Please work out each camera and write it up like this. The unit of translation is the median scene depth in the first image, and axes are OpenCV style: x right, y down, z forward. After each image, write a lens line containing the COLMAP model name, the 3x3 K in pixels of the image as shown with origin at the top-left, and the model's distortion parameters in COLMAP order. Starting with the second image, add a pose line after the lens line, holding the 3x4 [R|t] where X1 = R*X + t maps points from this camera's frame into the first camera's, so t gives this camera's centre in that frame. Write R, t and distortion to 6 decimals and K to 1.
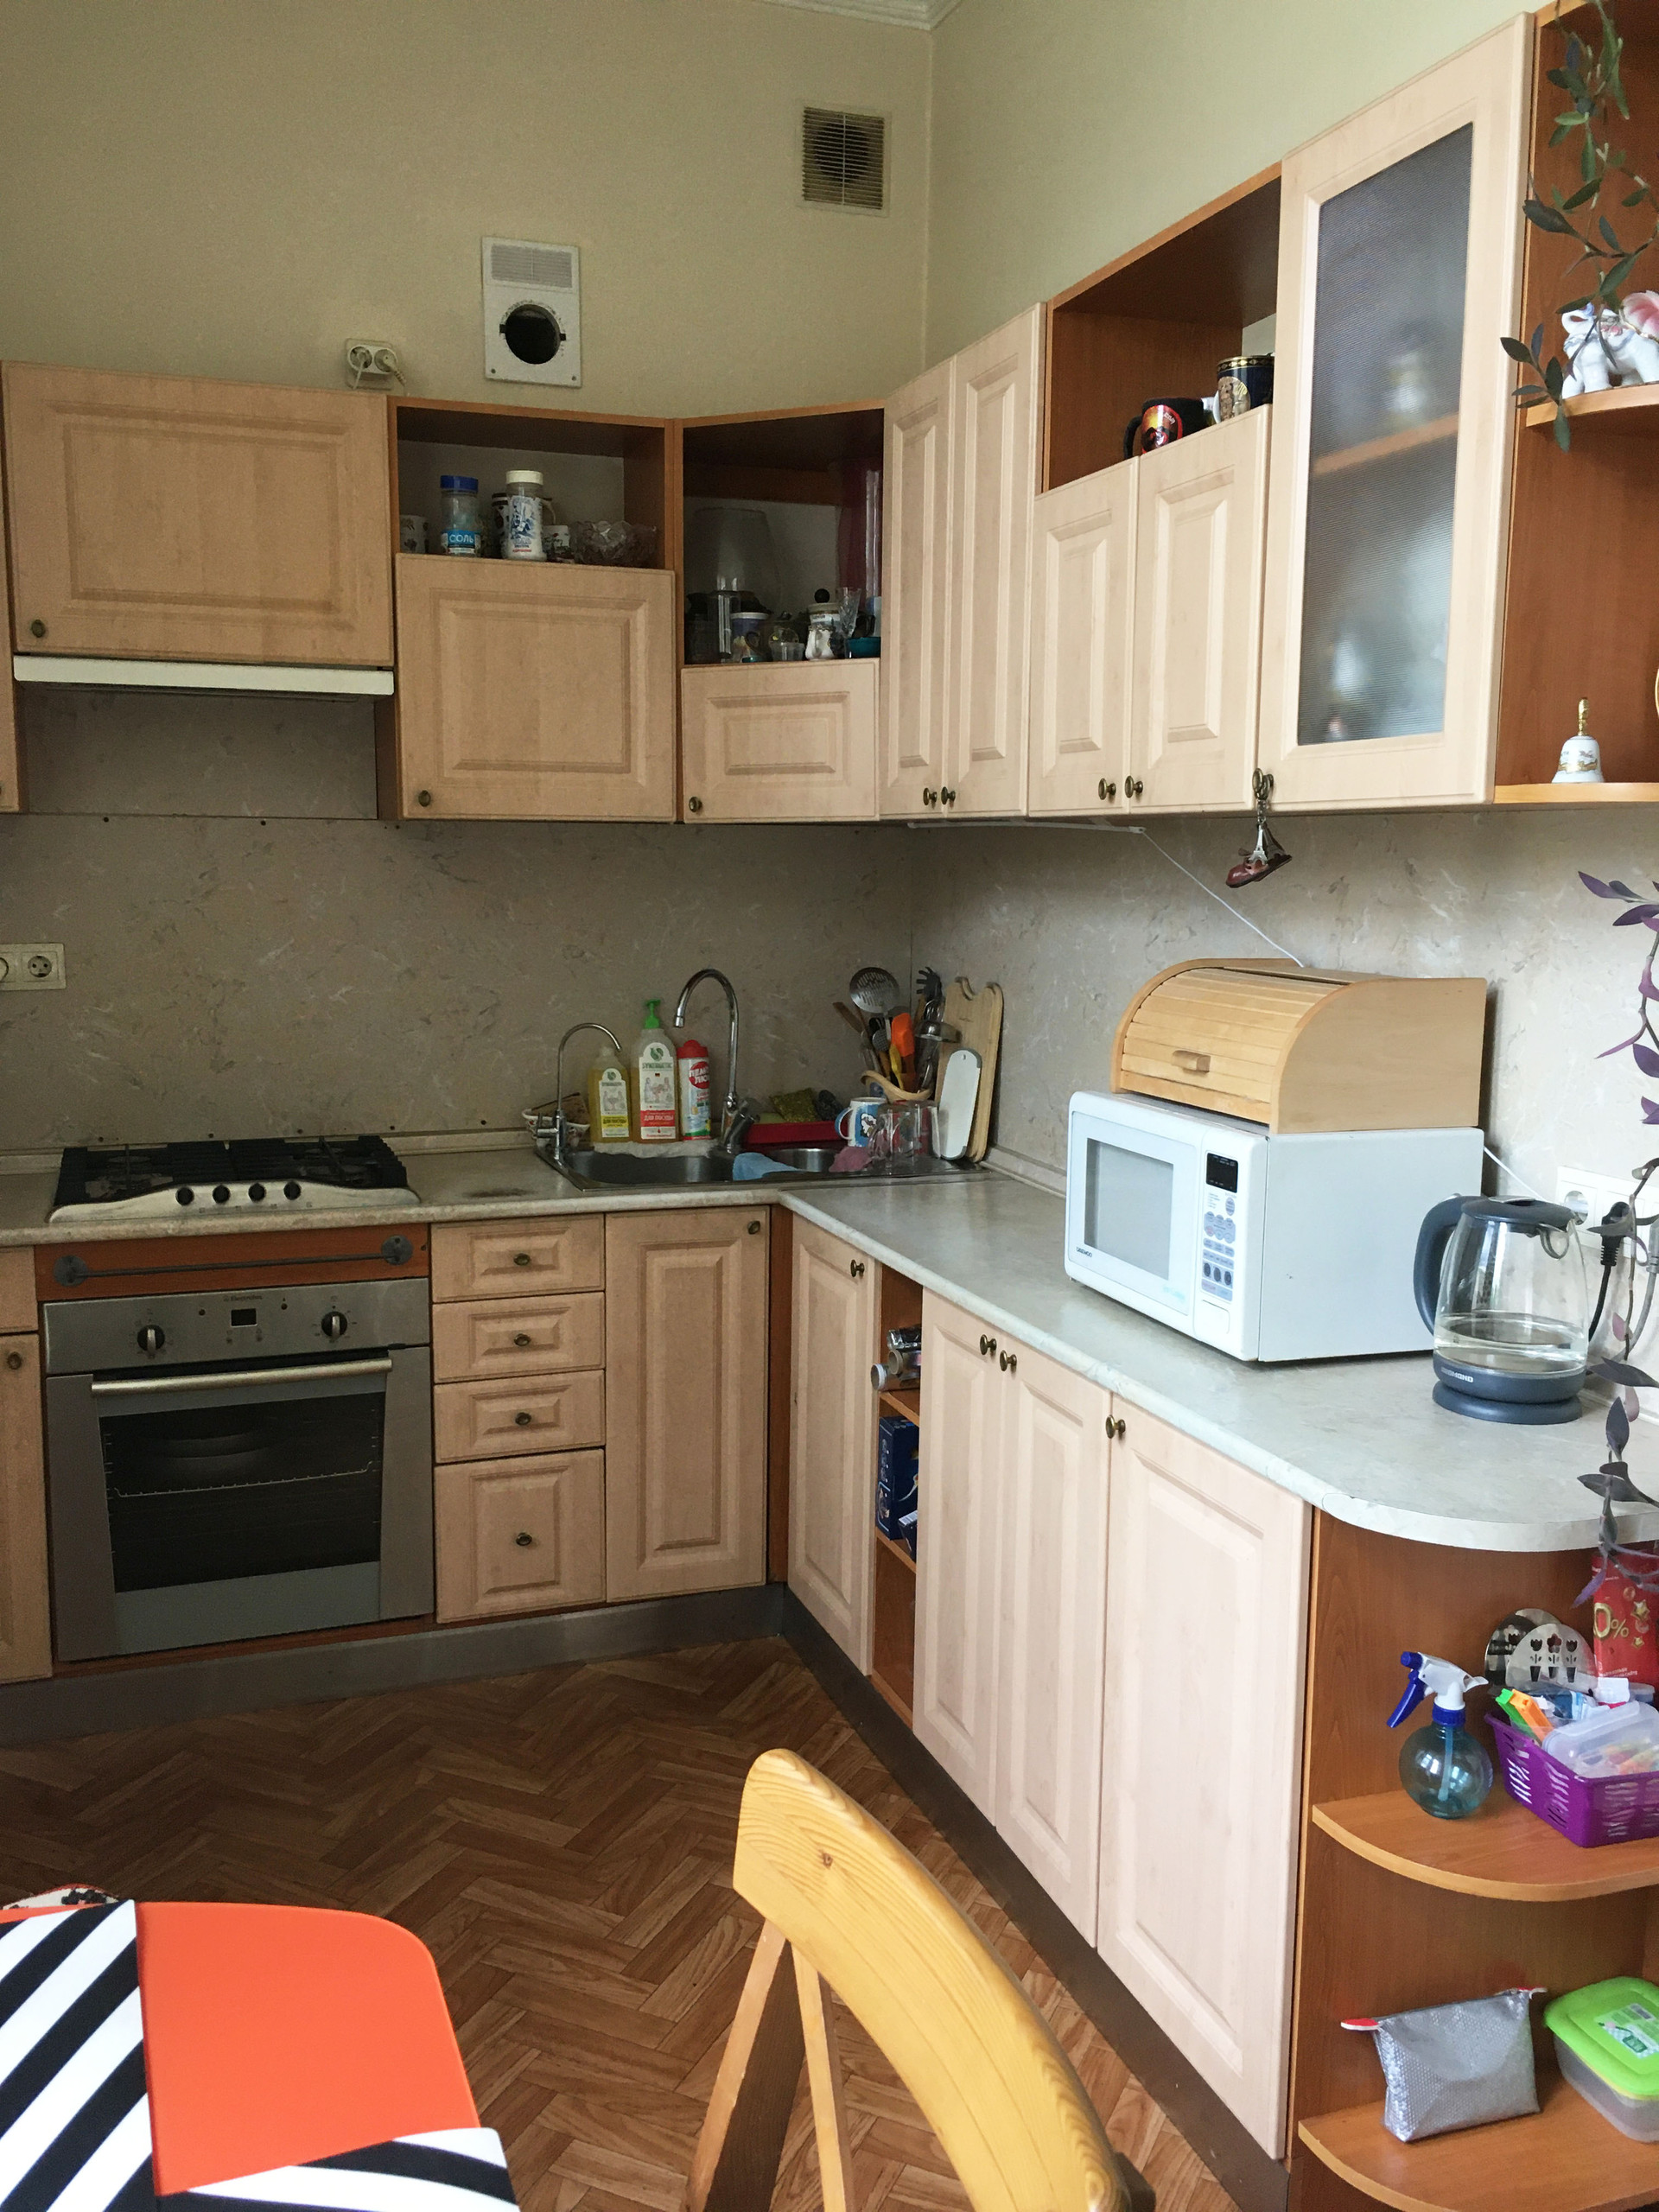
lens RADIAL K [[1856.2, 0, 832.2], [0, 1856.2, 1107.3], [0, 0, 1]] dist [0.019787, -0.044252]
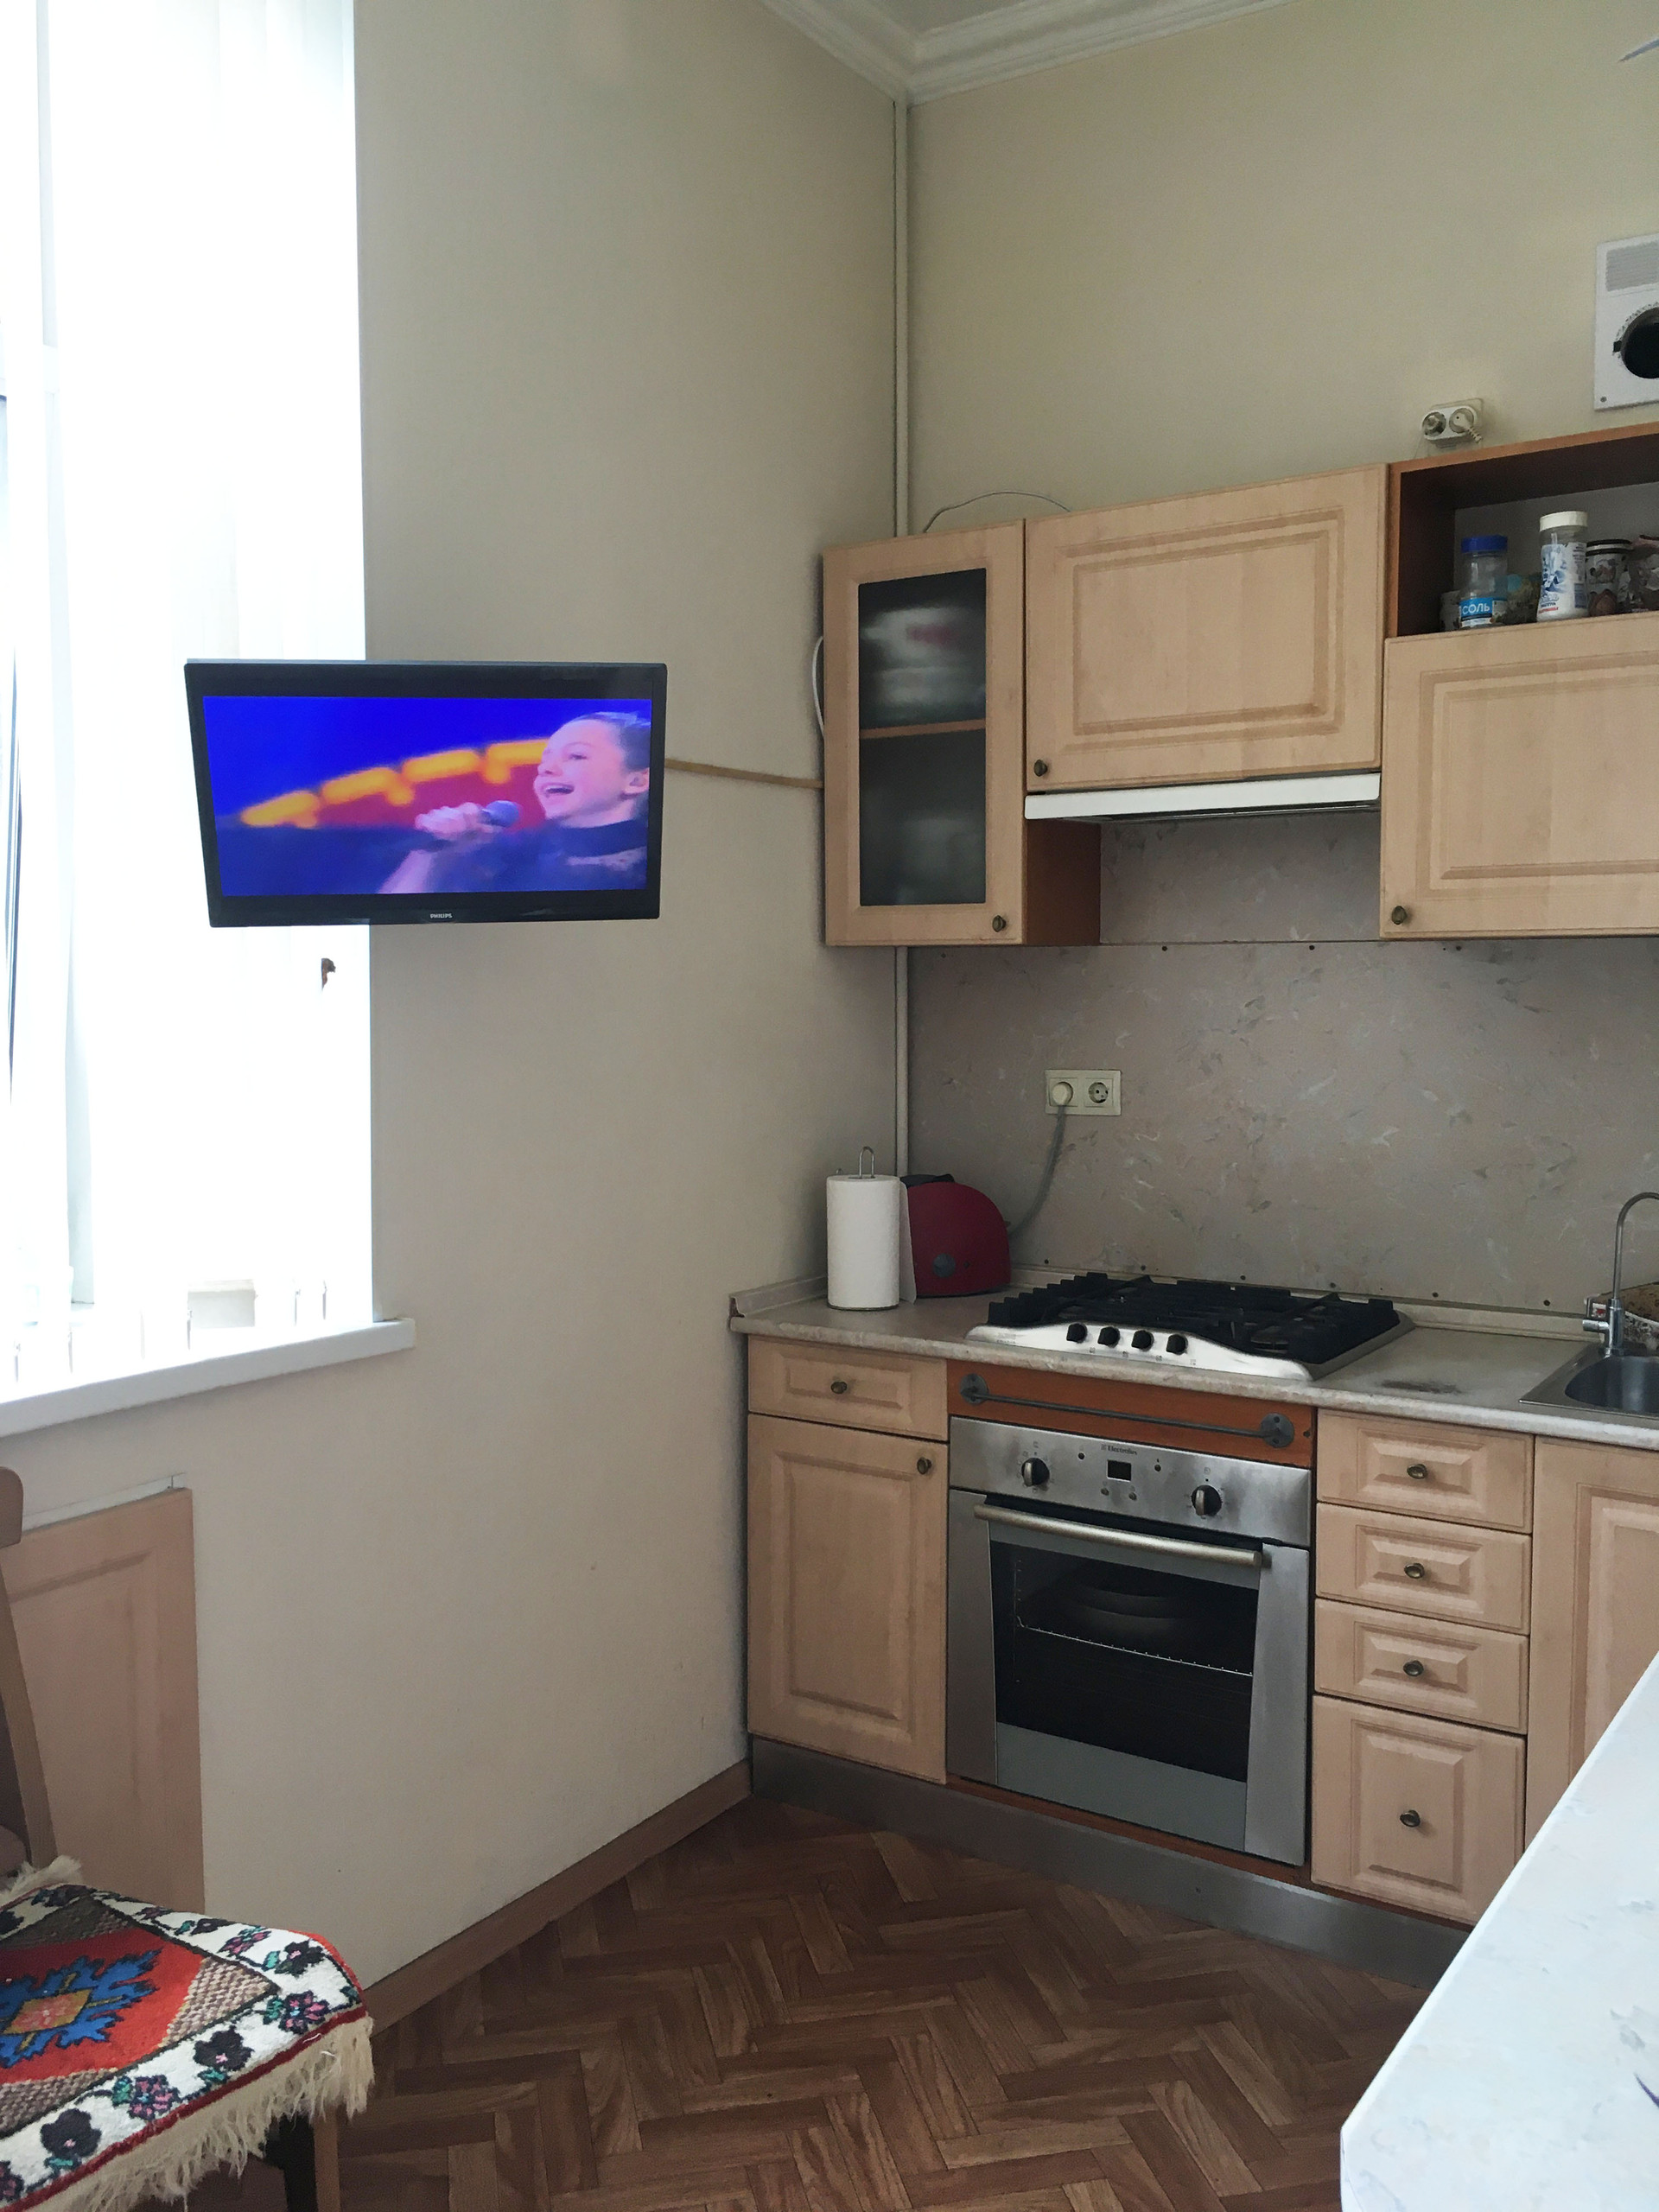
lens RADIAL K [[1856.2, 0, 829.9], [0, 1856.2, 1103.3], [0, 0, 1]] dist [0.019787, -0.044252]
pose [[0.594663, 0.043019, -0.802823, 0.322869], [-0.099102, 0.994874, -0.020096, -0.036424], [0.797844, 0.091512, 0.595878, 0.288068]]
